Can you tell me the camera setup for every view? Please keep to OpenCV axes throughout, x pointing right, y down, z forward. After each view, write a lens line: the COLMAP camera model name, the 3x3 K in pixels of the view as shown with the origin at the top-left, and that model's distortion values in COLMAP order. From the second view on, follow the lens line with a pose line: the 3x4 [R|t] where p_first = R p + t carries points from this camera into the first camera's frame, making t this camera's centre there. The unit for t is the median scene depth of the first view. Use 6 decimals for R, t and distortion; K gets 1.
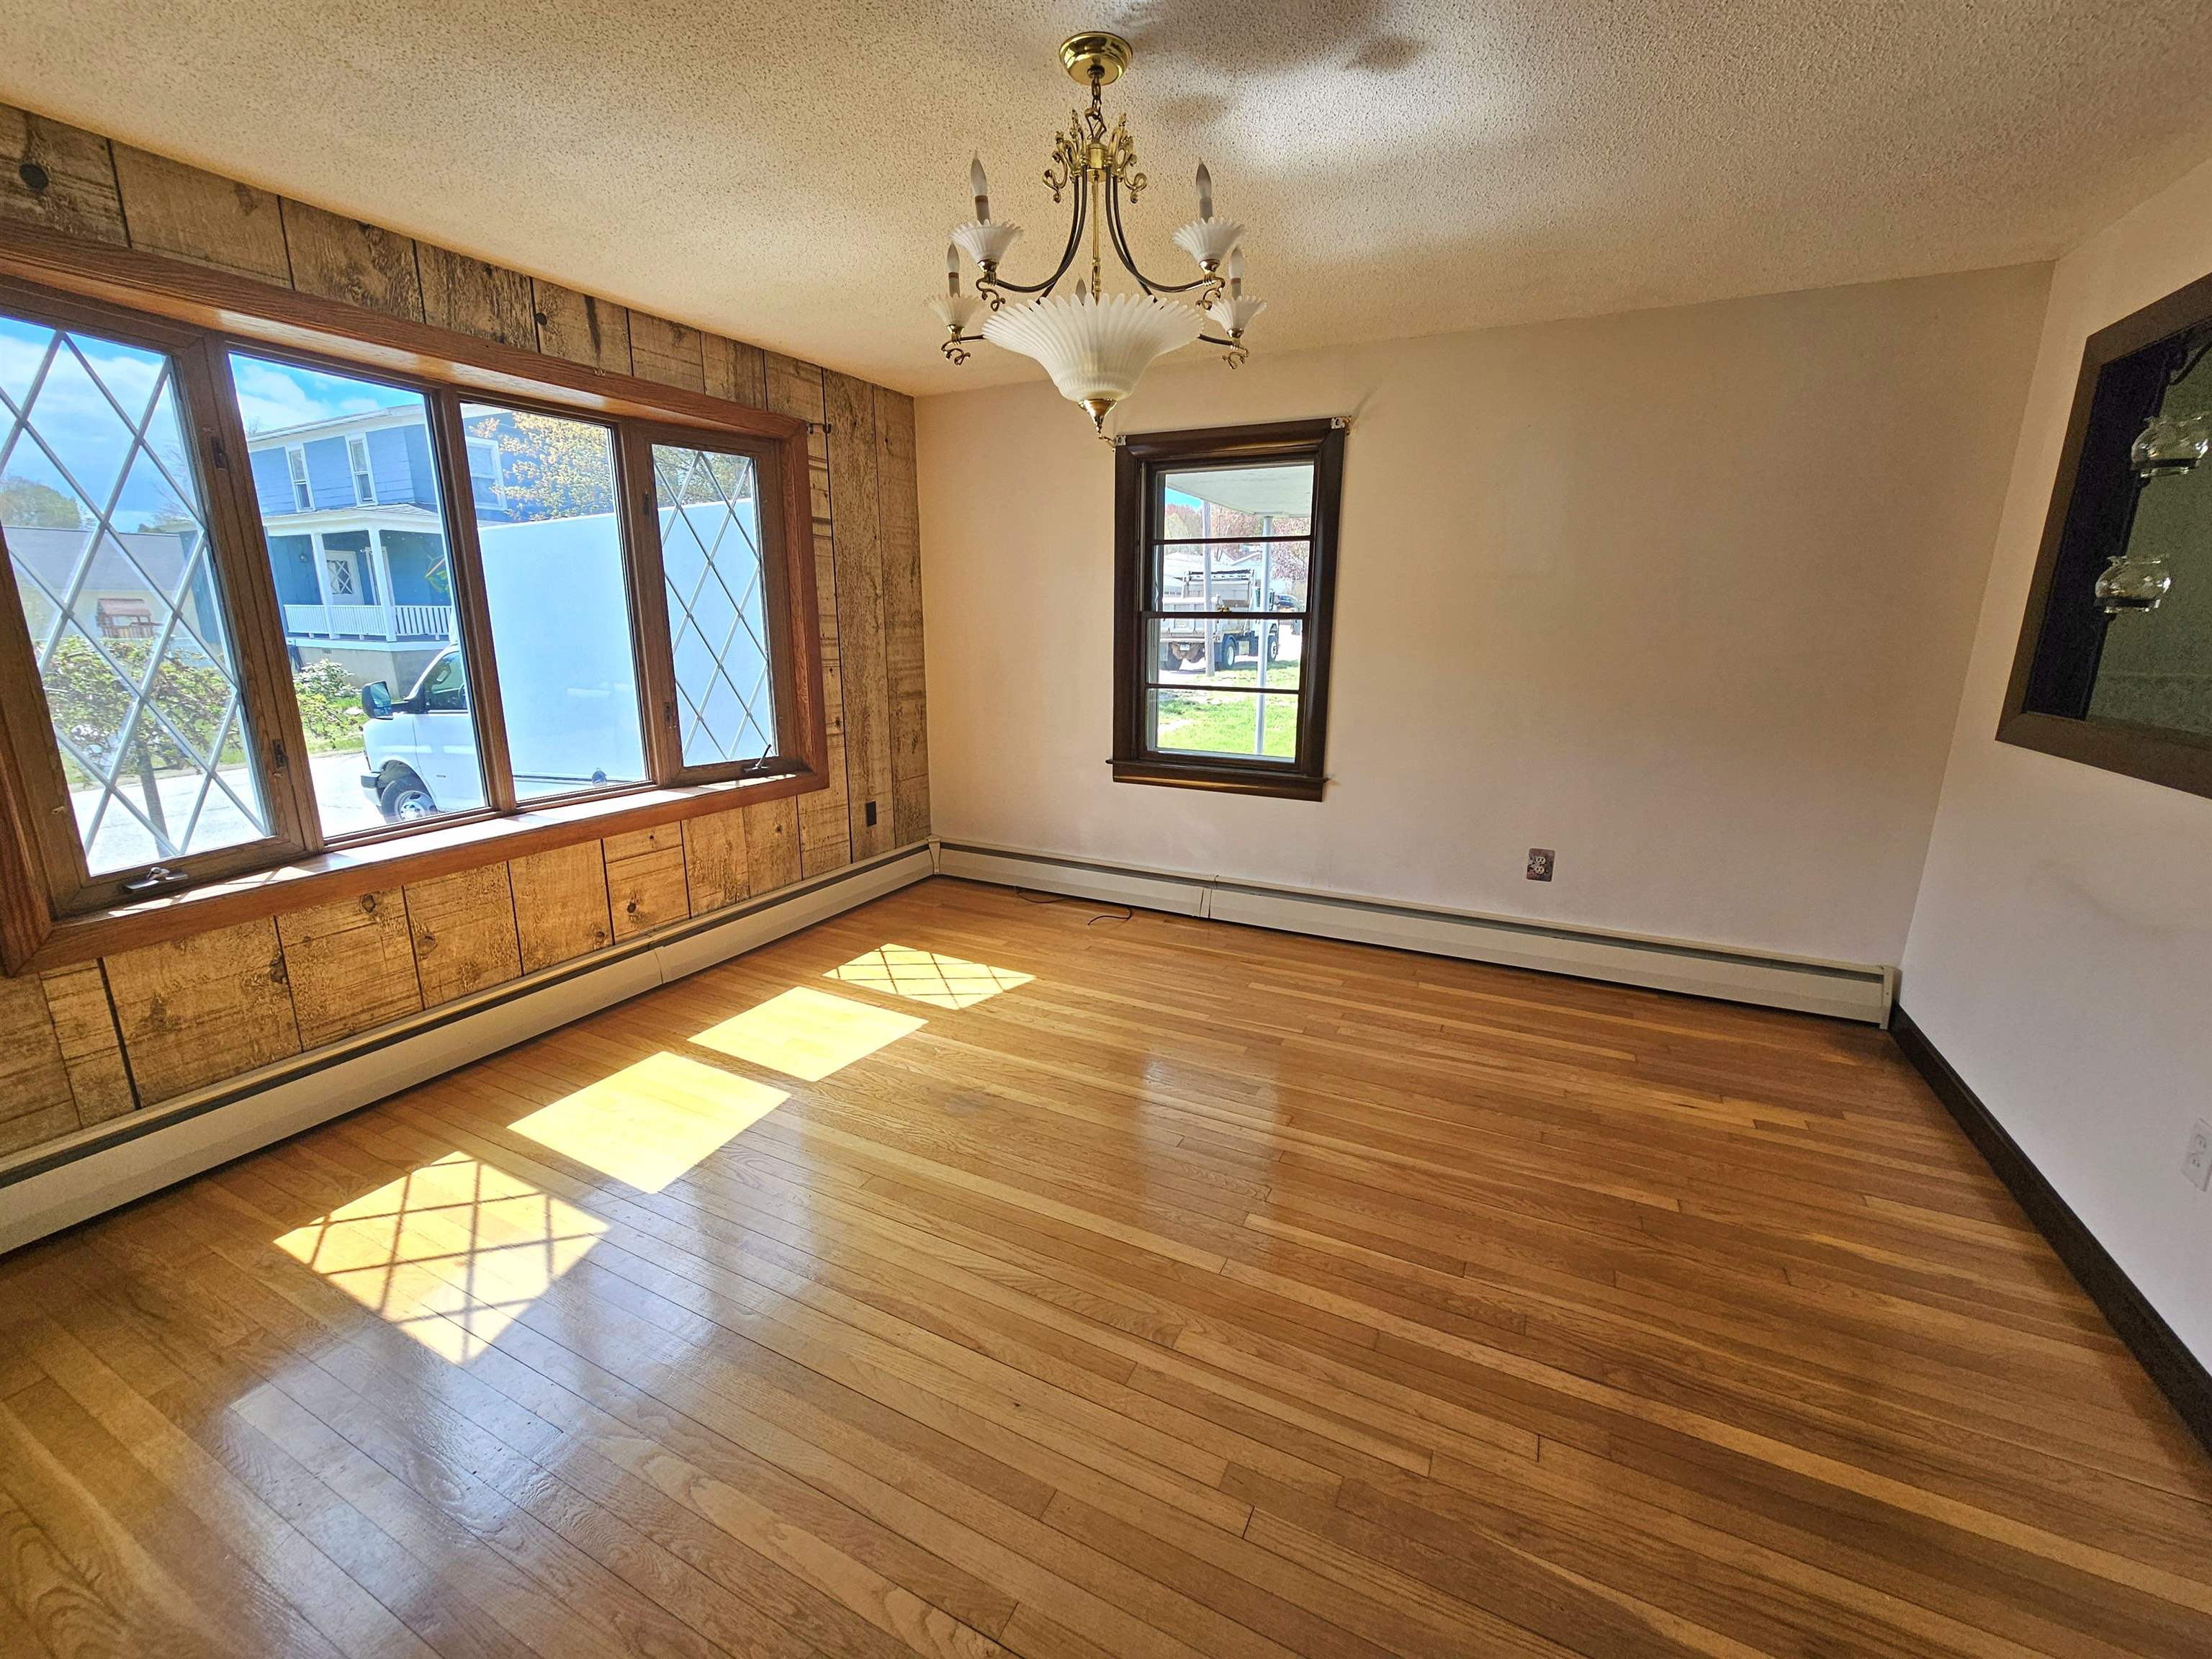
lens RADIAL K [[906.3, 0, 1109.0], [0, 906.3, 822.1], [0, 0, 1]] dist [0.000642, -0.000878]
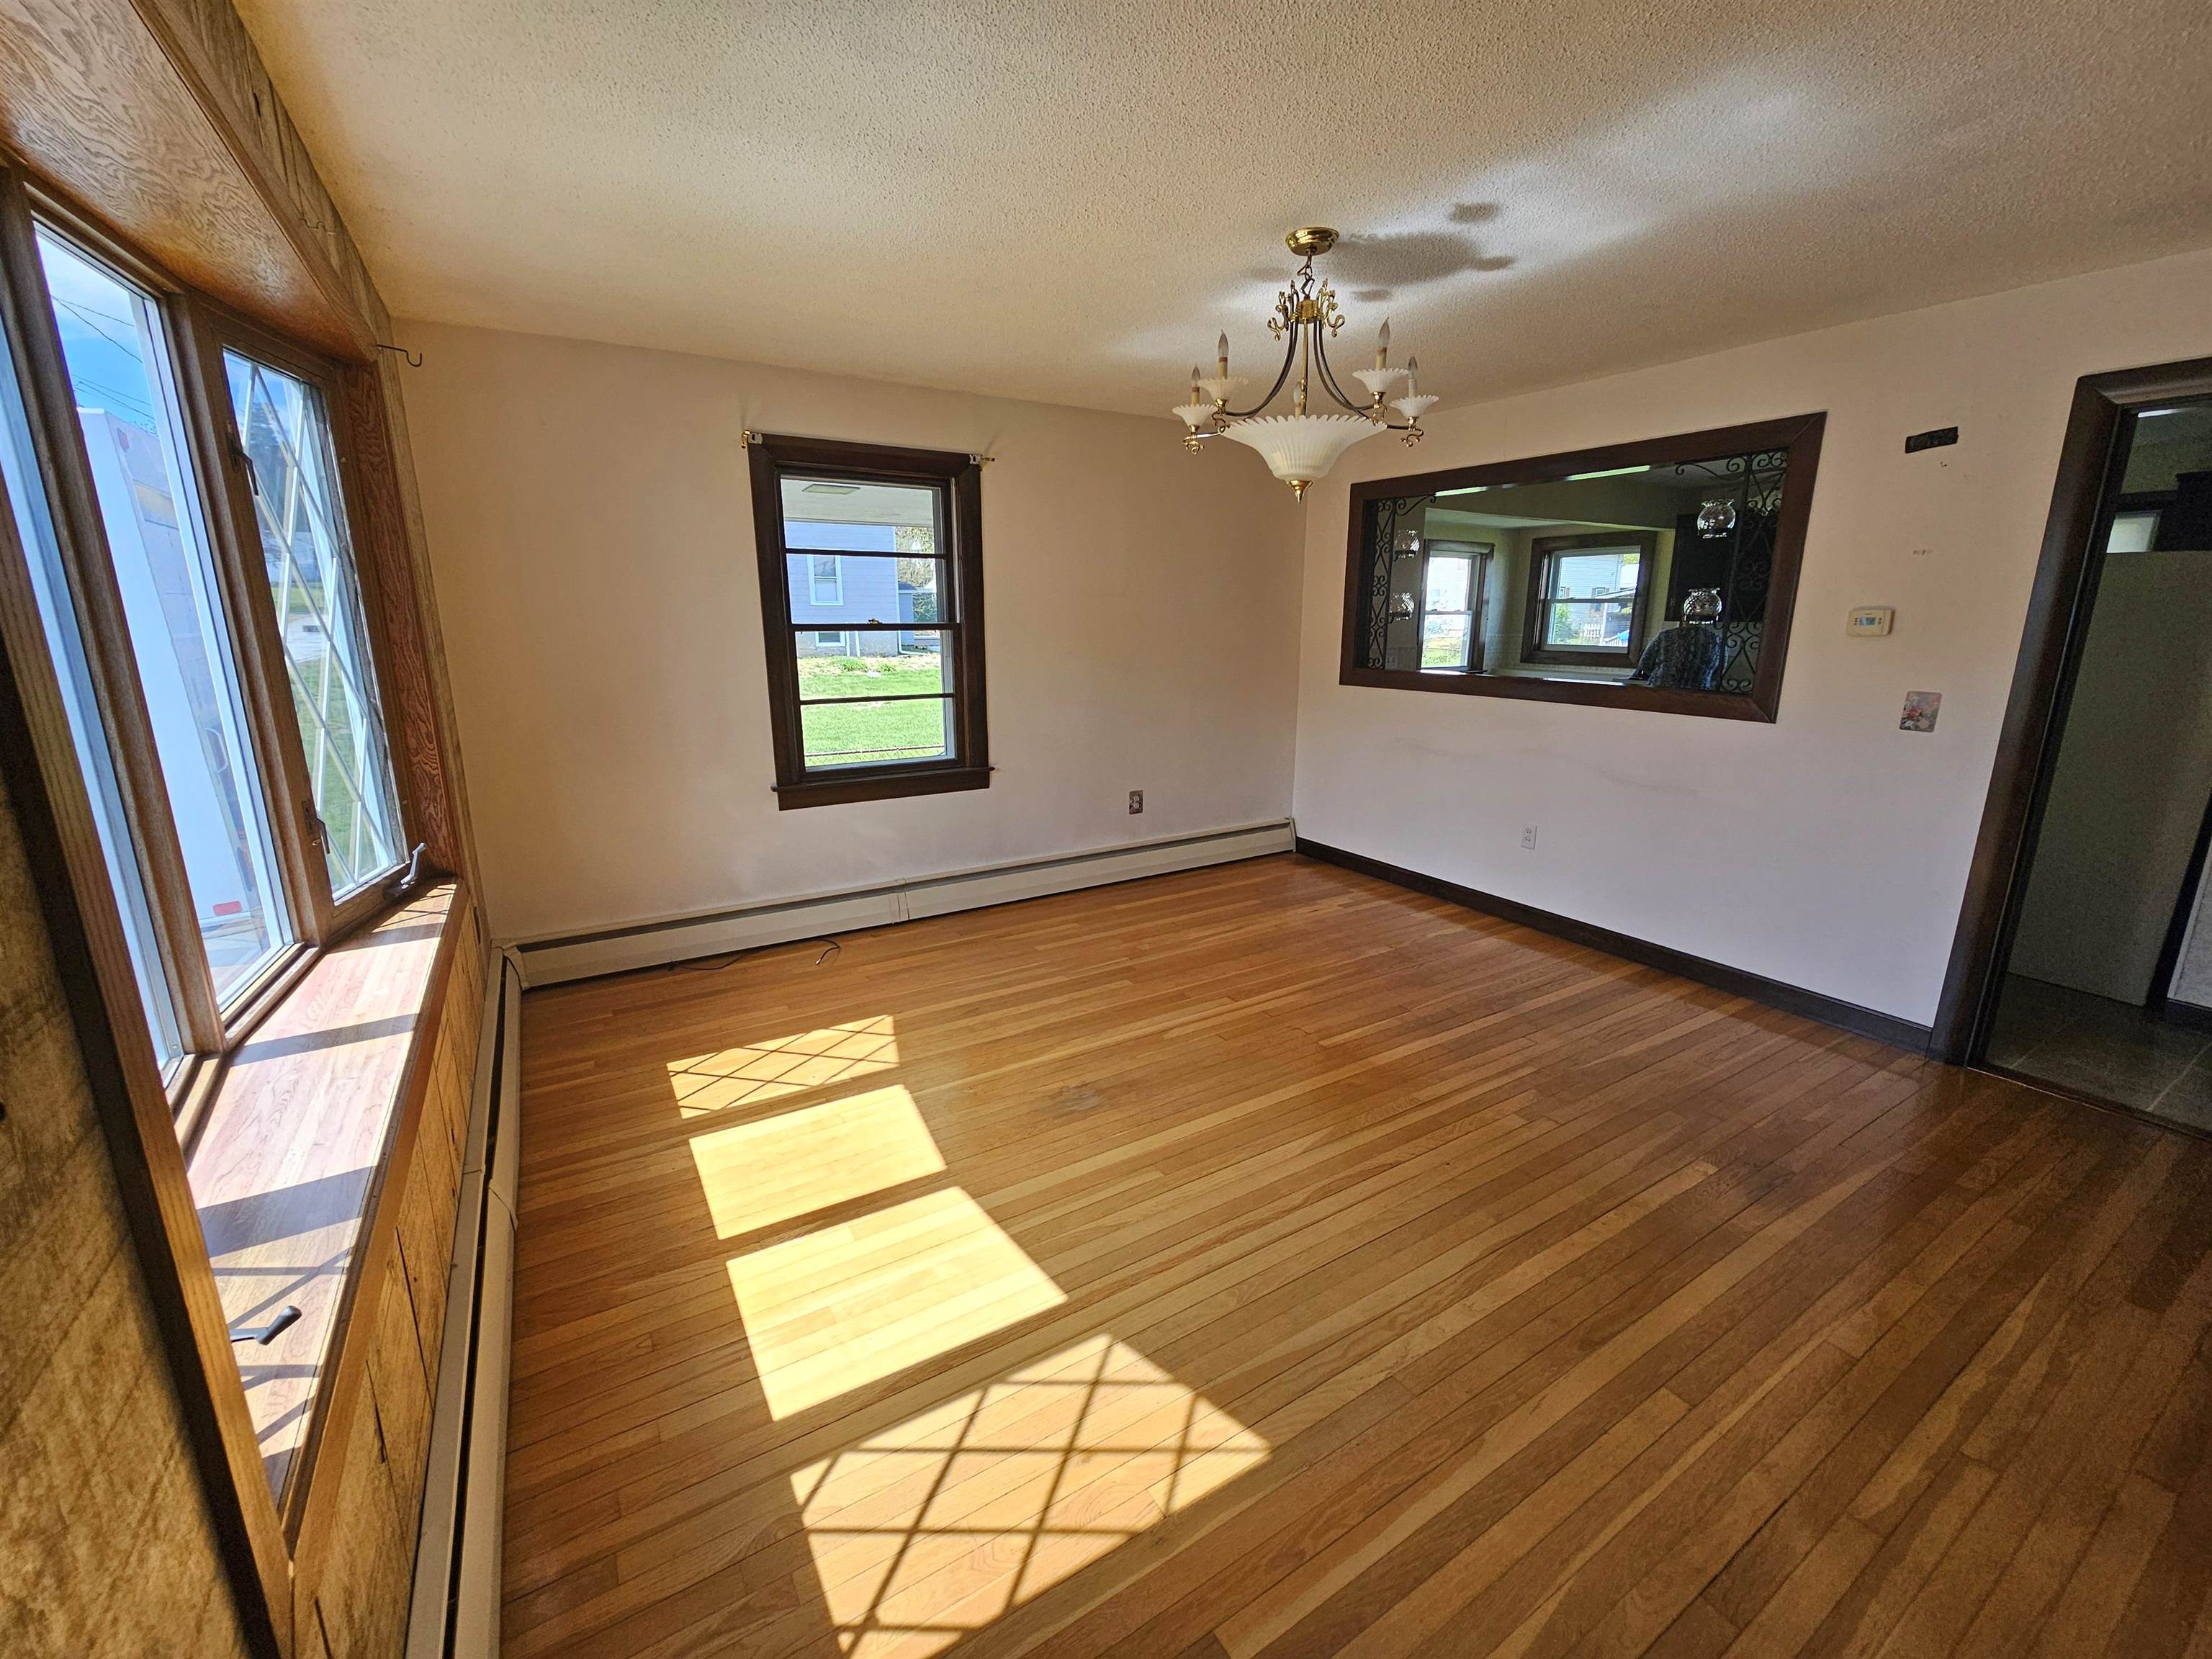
lens RADIAL K [[906.3, 0, 1107.2], [0, 906.3, 829.4], [0, 0, 1]] dist [0.000642, -0.000878]
pose [[0.525980, -0.206246, 0.825111, -0.738548], [0.193406, 0.973739, 0.120107, -0.092305], [-0.828215, 0.096407, 0.552056, 0.281358]]
